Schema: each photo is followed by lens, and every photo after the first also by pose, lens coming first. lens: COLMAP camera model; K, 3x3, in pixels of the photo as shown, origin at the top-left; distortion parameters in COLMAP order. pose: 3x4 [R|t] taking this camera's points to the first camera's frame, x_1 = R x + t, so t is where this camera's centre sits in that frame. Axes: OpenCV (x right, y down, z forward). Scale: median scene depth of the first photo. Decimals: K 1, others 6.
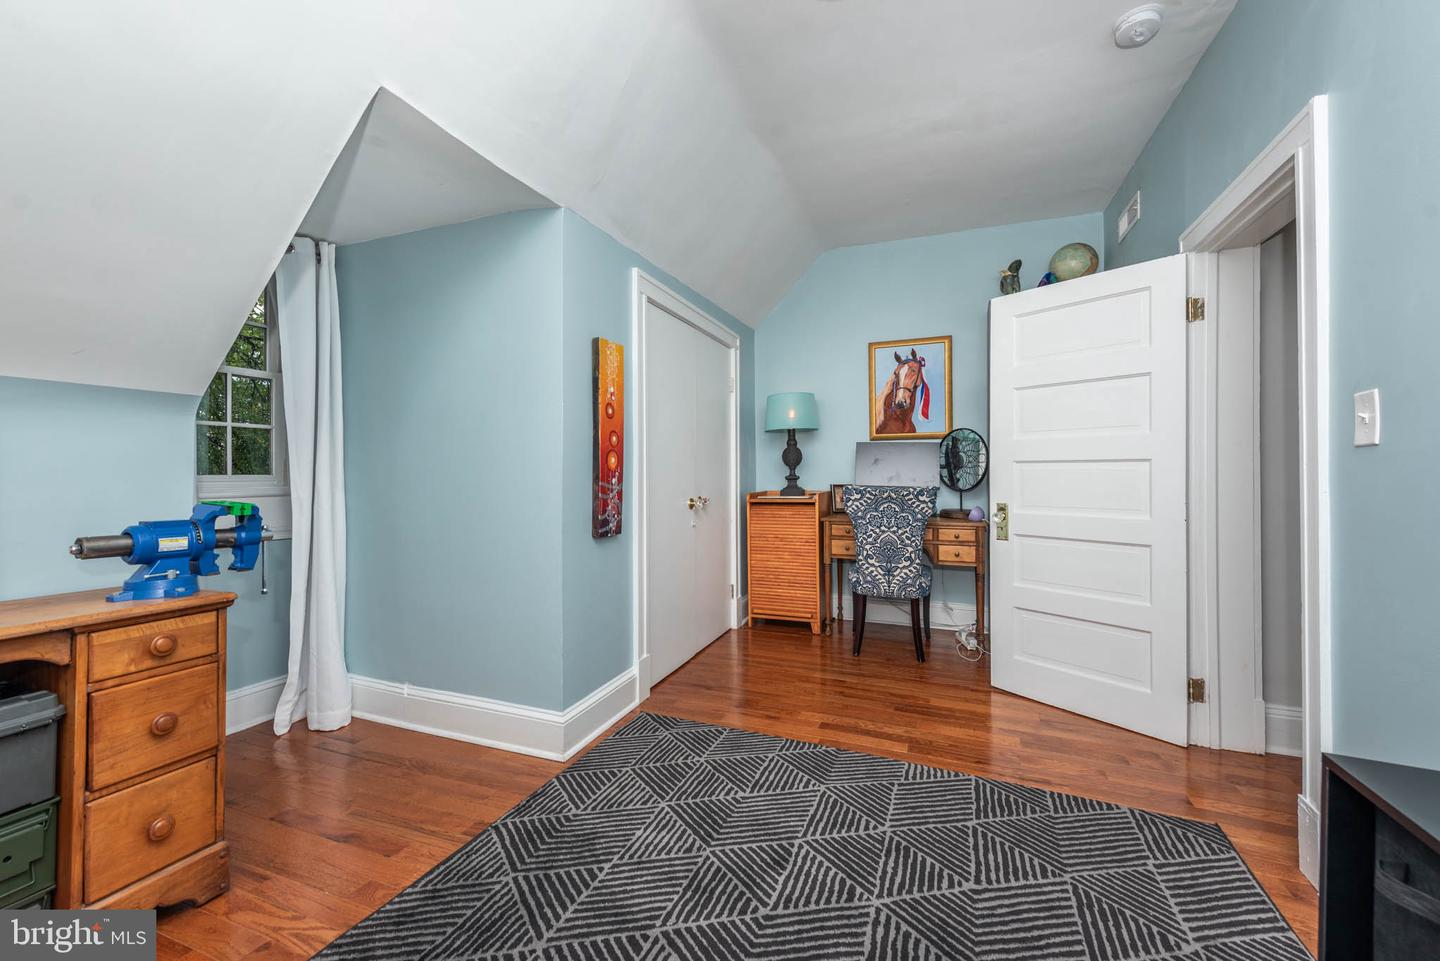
lens RADIAL K [[579.3, 0, 705.7], [0, 579.3, 474.6], [0, 0, 1]] dist [0.012517, -0.002778]
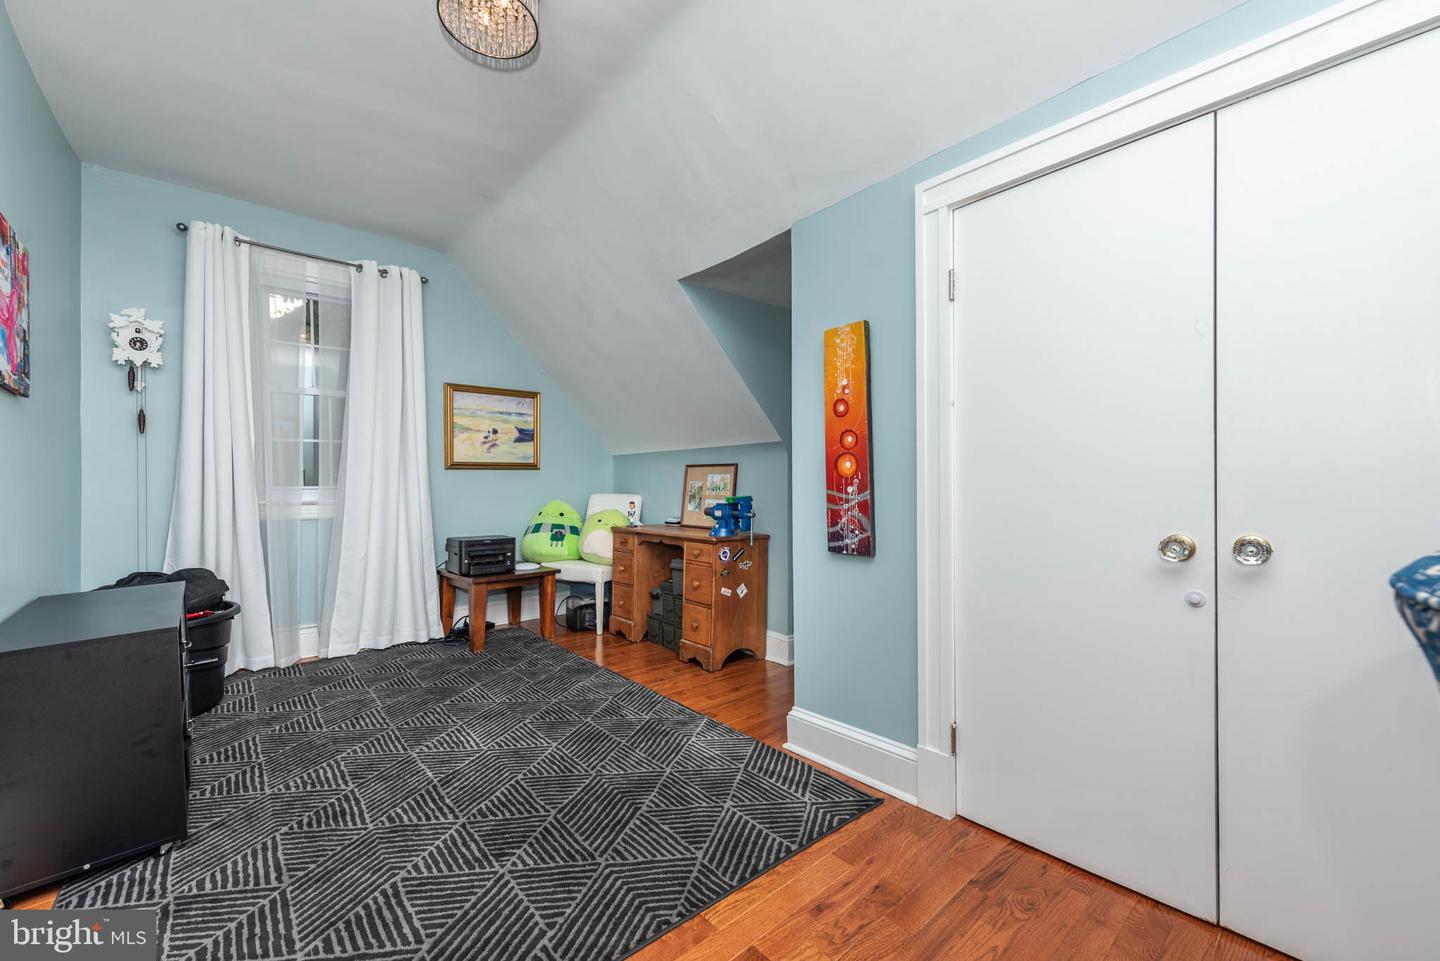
lens RADIAL K [[579.3, 0, 707.1], [0, 579.3, 488.3], [0, 0, 1]] dist [0.012517, -0.002778]
pose [[-0.439406, 0.016755, -0.898132, 0.982362], [0.009753, 0.999856, 0.013881, -0.006211], [0.898236, -0.002660, -0.439506, 1.687177]]
